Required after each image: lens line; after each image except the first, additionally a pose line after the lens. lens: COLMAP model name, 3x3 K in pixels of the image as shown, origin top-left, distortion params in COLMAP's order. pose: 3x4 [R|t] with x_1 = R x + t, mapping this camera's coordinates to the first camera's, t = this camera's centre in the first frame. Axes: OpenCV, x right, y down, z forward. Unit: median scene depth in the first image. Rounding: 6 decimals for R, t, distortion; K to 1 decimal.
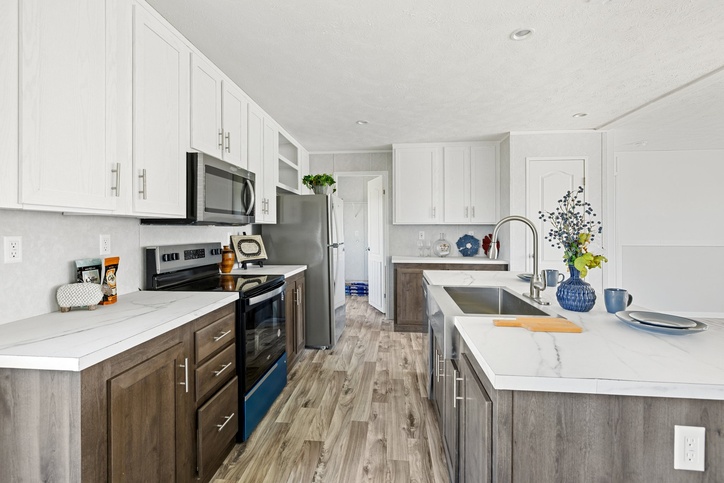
lens RADIAL K [[333.2, 0, 357.9], [0, 333.2, 229.4], [0, 0, 1]] dist [-0.005386, 0.001679]
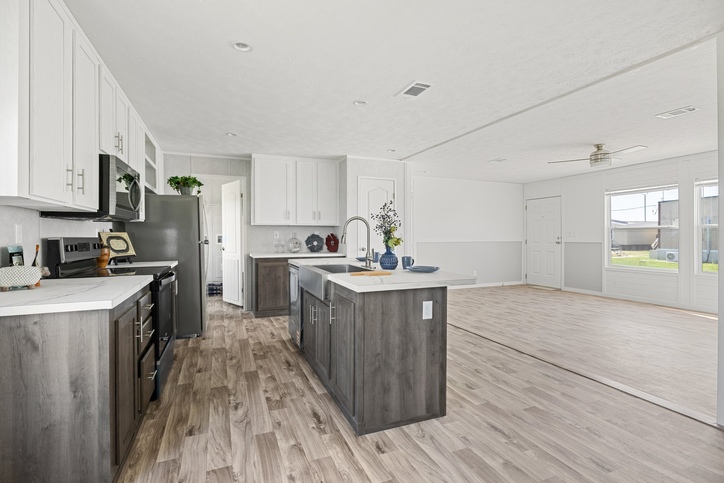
lens RADIAL K [[342.0, 0, 352.8], [0, 342.0, 234.4], [0, 0, 1]] dist [0.002525, 0.001737]
pose [[0.889918, 0.001124, 0.456119, -0.266313], [-0.000395, 0.999998, -0.001694, 0.042163], [-0.456120, 0.001327, 0.889917, -0.410121]]
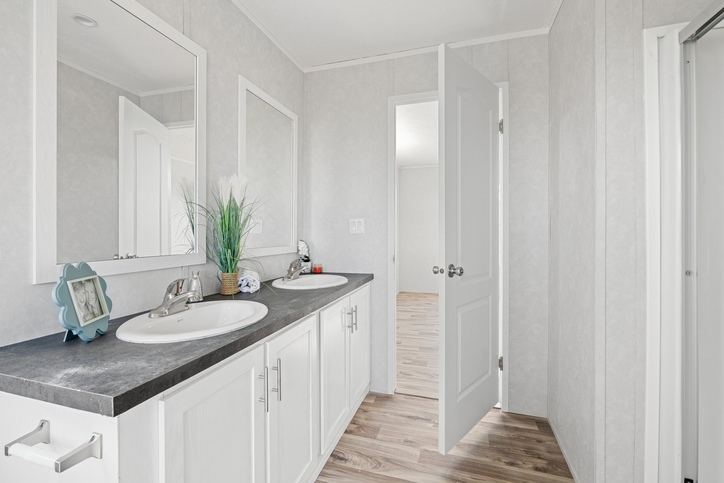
lens RADIAL K [[333.2, 0, 351.9], [0, 333.2, 231.2], [0, 0, 1]] dist [-0.005386, 0.001679]
pose [[0.211131, -0.003756, 0.977451, -0.837132], [-0.004009, 0.999981, 0.004708, 0.048945], [-0.977450, -0.004913, 0.211112, 1.052529]]
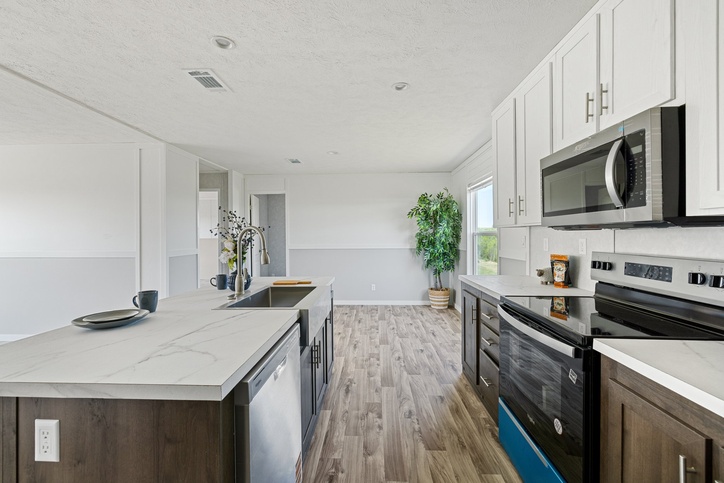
lens RADIAL K [[311.4, 0, 365.4], [0, 311.4, 235.1], [0, 0, 1]] dist [0.003265, 0.000014]
pose [[-0.997178, 0.007416, -0.074708, 0.137658], [0.007770, 0.999960, -0.004453, 0.000288], [0.074672, -0.005021, -0.997195, 1.834262]]
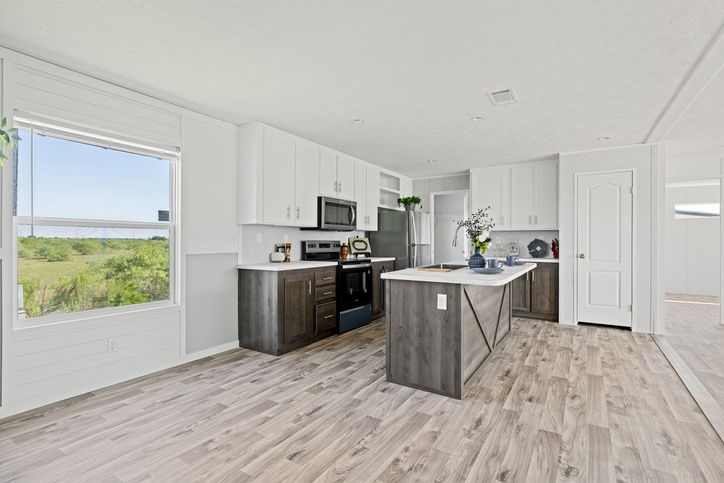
lens RADIAL K [[333.2, 0, 361.6], [0, 333.2, 240.8], [0, 0, 1]] dist [-0.005386, 0.001679]
pose [[0.894440, 0.000917, -0.447188, 0.683175], [-0.001703, 0.999998, -0.001354, 0.055575], [0.447186, 0.001973, 0.894439, -0.775718]]
